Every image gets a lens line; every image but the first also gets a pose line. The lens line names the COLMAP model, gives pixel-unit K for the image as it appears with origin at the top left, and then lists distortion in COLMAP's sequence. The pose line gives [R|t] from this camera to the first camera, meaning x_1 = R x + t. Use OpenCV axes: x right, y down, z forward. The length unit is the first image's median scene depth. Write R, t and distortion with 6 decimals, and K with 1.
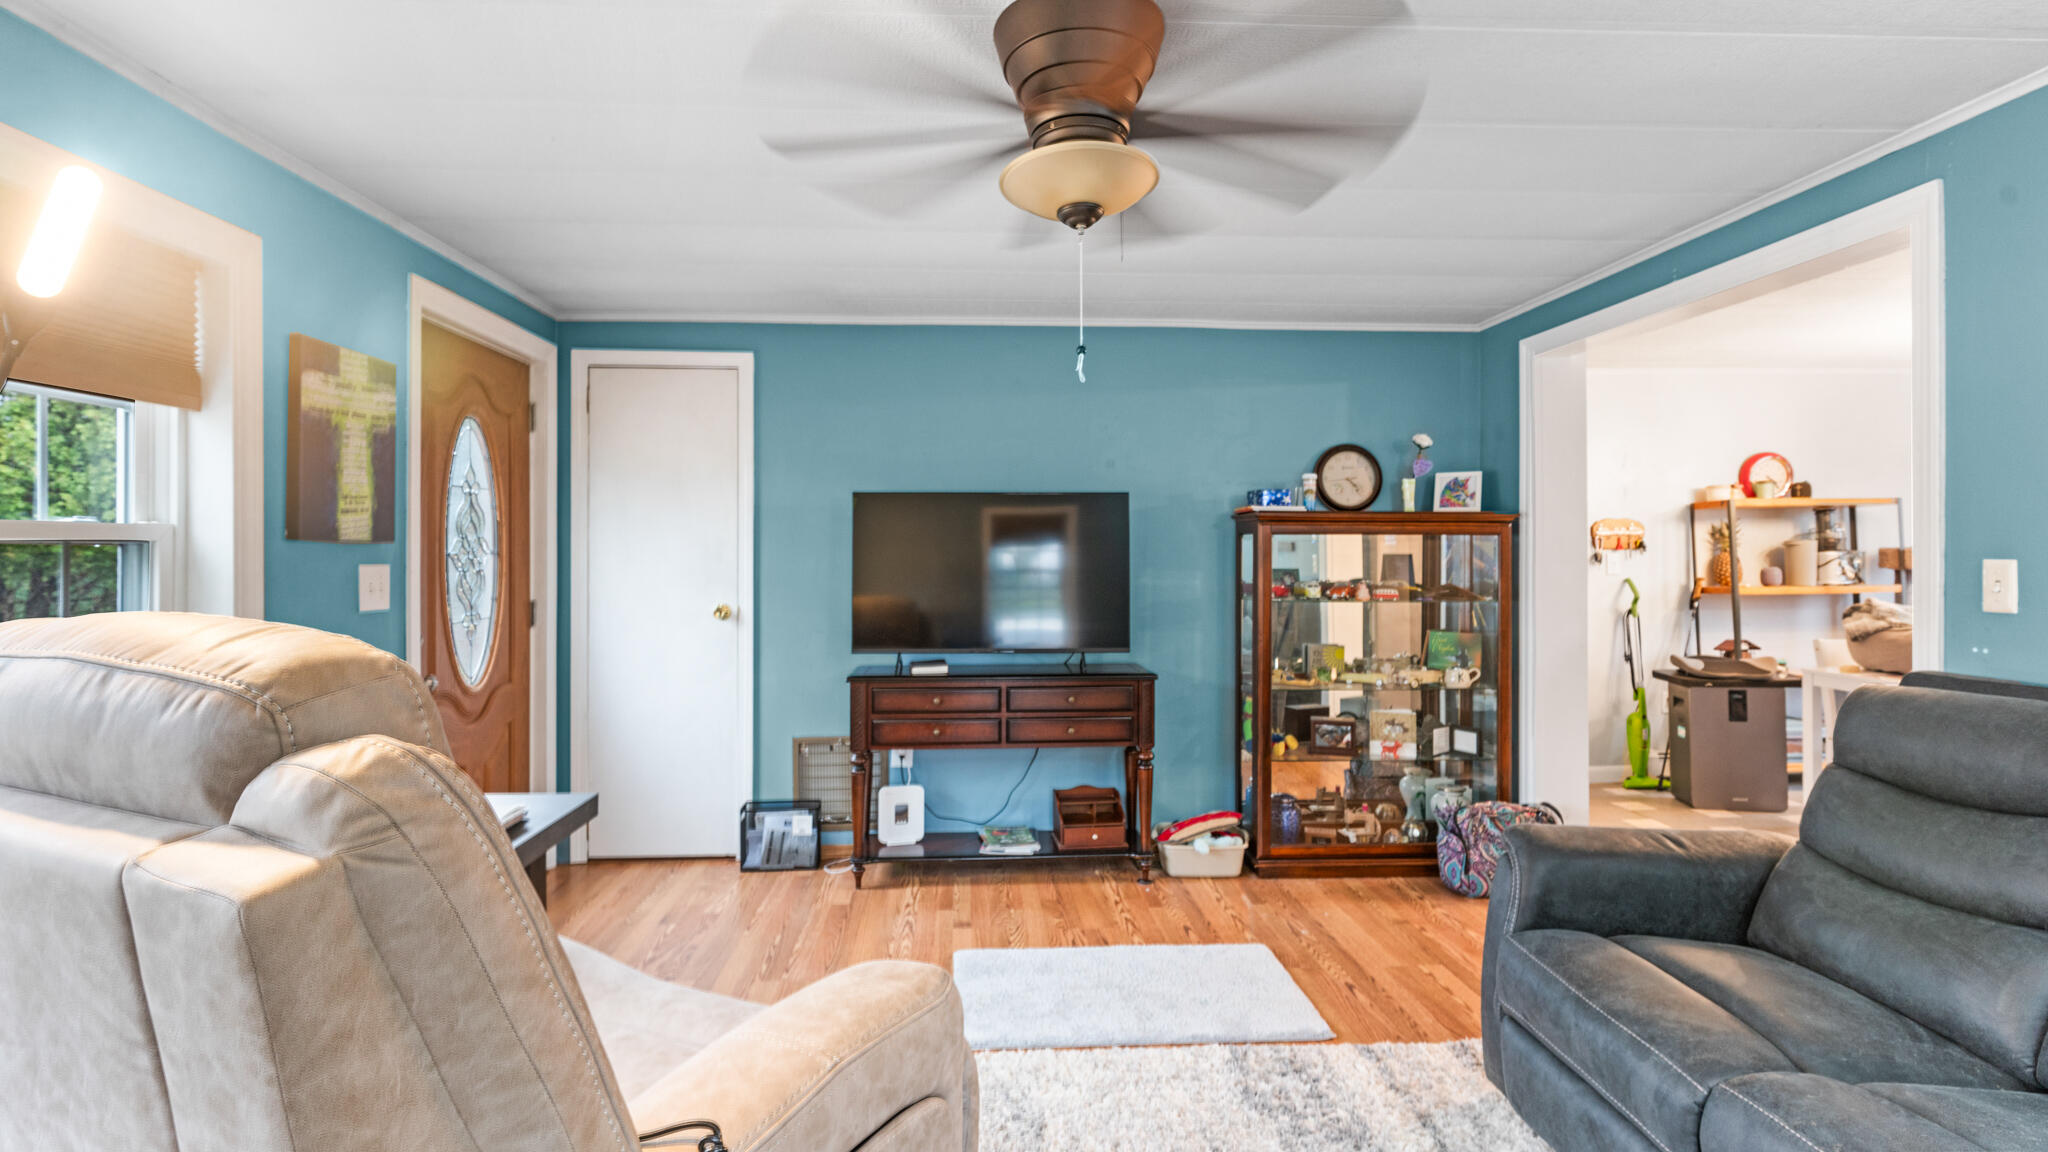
lens RADIAL K [[1000.4, 0, 1021.5], [0, 1000.4, 565.1], [0, 0, 1]] dist [0.000139, 0.000714]
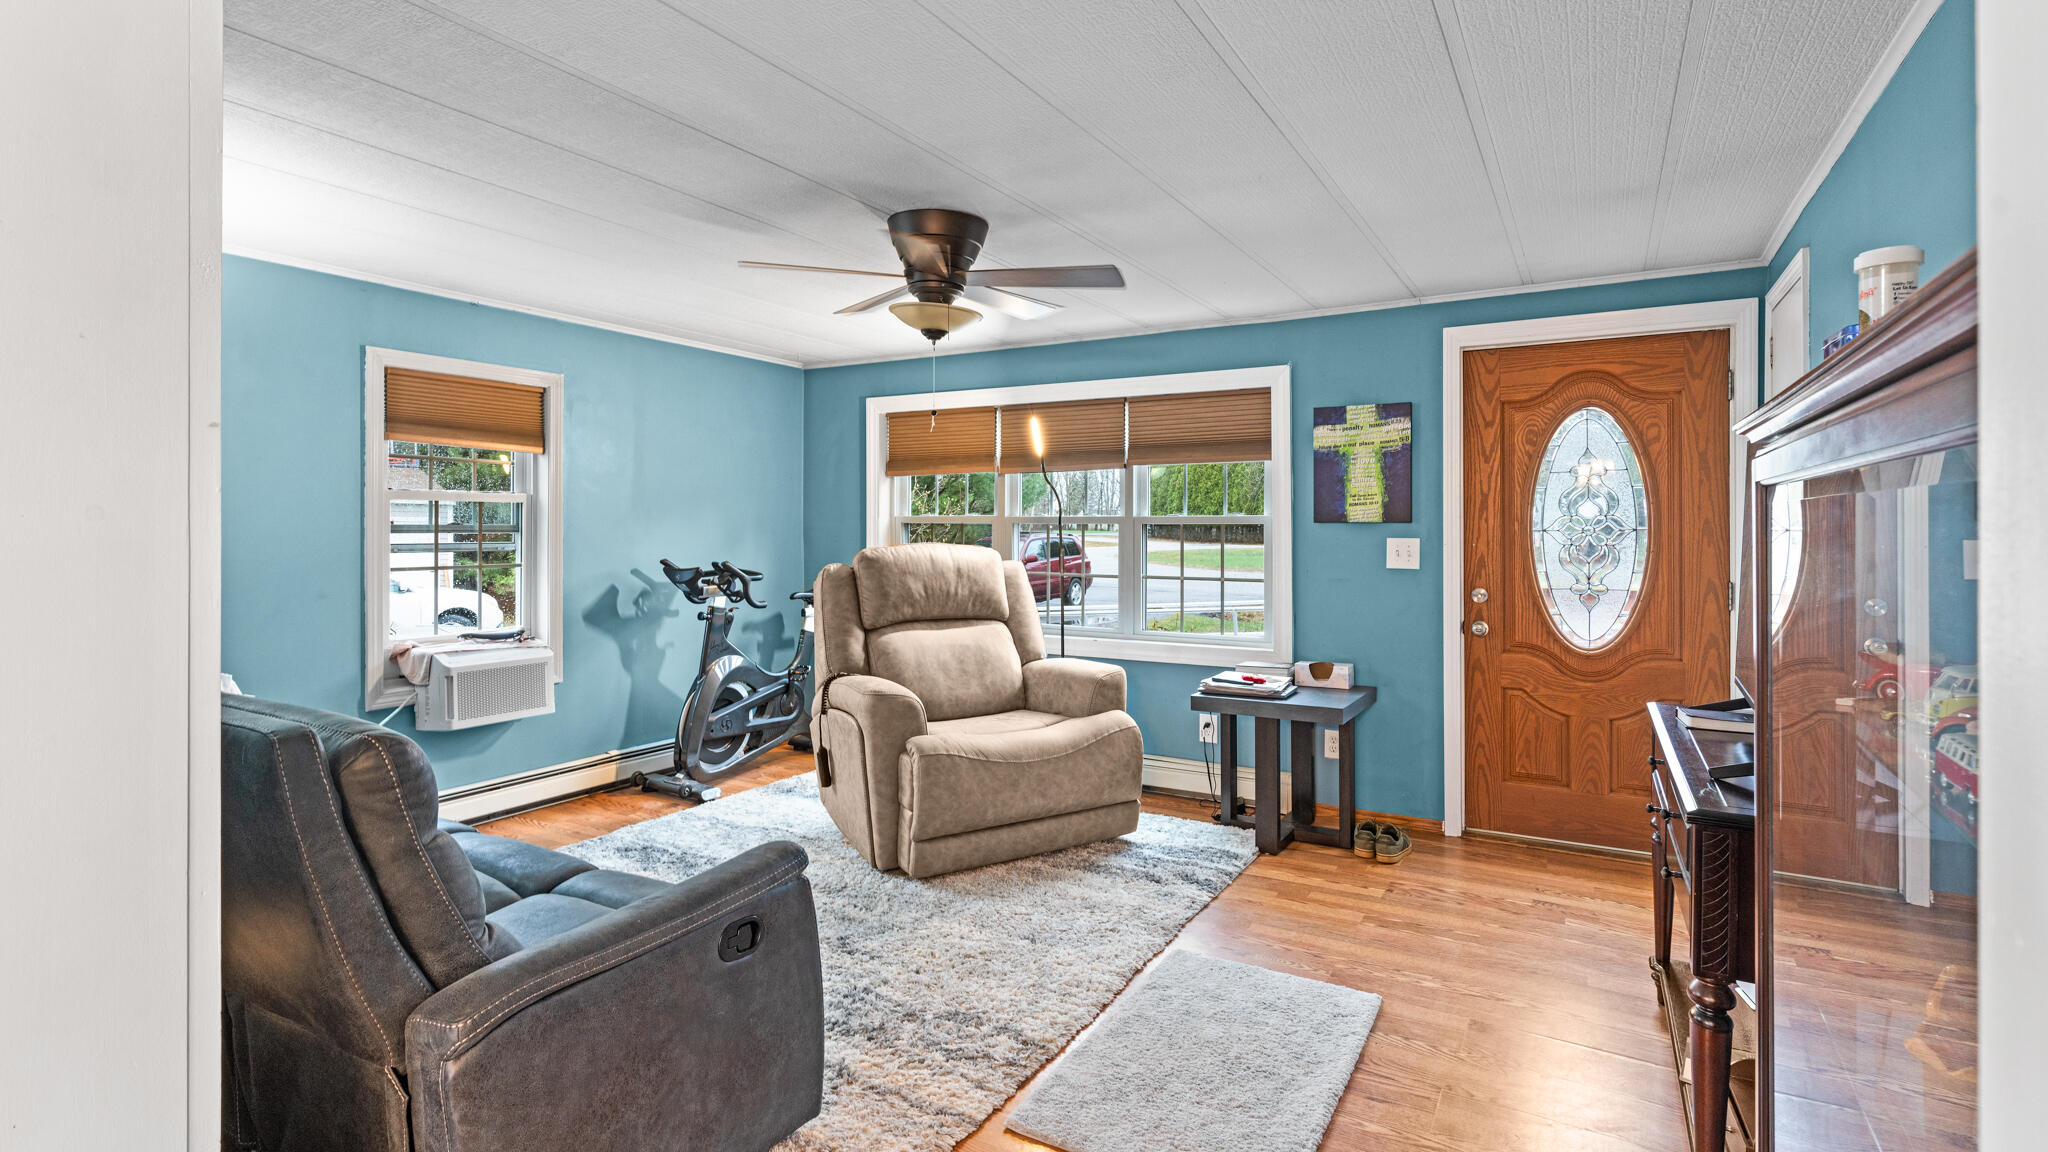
lens RADIAL K [[1000.4, 0, 1031.5], [0, 1000.4, 562.2], [0, 0, 1]] dist [0.000139, 0.000714]
pose [[-0.573771, 0.014779, -0.818882, 0.930487], [-0.017221, 0.999398, 0.030104, 0.000415], [0.818835, 0.031374, -0.573172, 1.452412]]
